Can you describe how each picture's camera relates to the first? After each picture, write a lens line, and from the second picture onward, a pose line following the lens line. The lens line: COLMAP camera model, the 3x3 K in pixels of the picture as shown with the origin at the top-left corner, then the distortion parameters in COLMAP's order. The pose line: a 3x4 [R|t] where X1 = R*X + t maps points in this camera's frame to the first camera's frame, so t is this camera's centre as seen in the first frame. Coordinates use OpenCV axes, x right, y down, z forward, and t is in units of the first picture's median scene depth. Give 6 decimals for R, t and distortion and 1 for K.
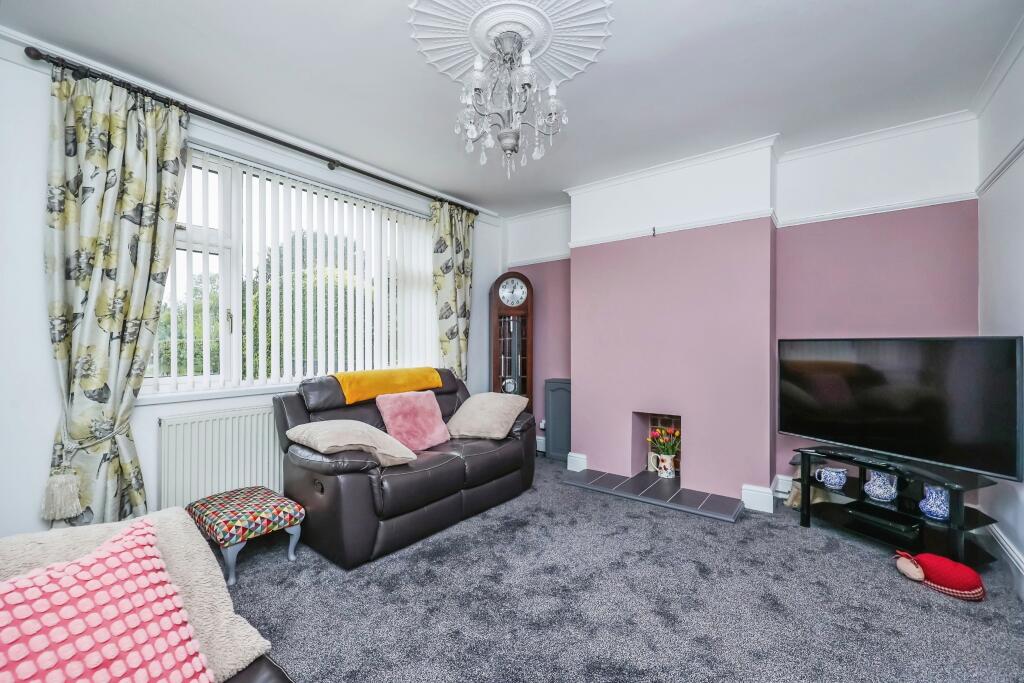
lens RADIAL K [[414.5, 0, 512.0], [0, 414.5, 341.5], [0, 0, 1]] dist [0.000545, -0.000236]
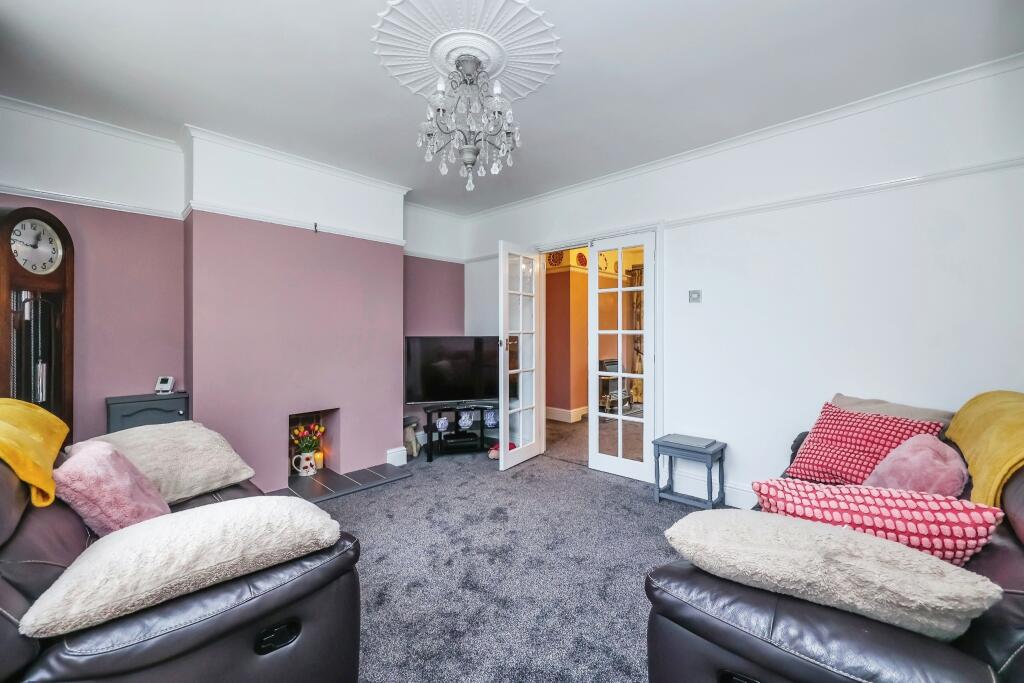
lens RADIAL K [[414.5, 0, 512.0], [0, 414.5, 341.5], [0, 0, 1]] dist [0.000545, -0.000236]
pose [[0.101336, -0.011443, 0.994786, -0.747972], [0.000758, 0.999934, 0.011425, -0.005198], [-0.994852, -0.000404, 0.101338, 0.548158]]
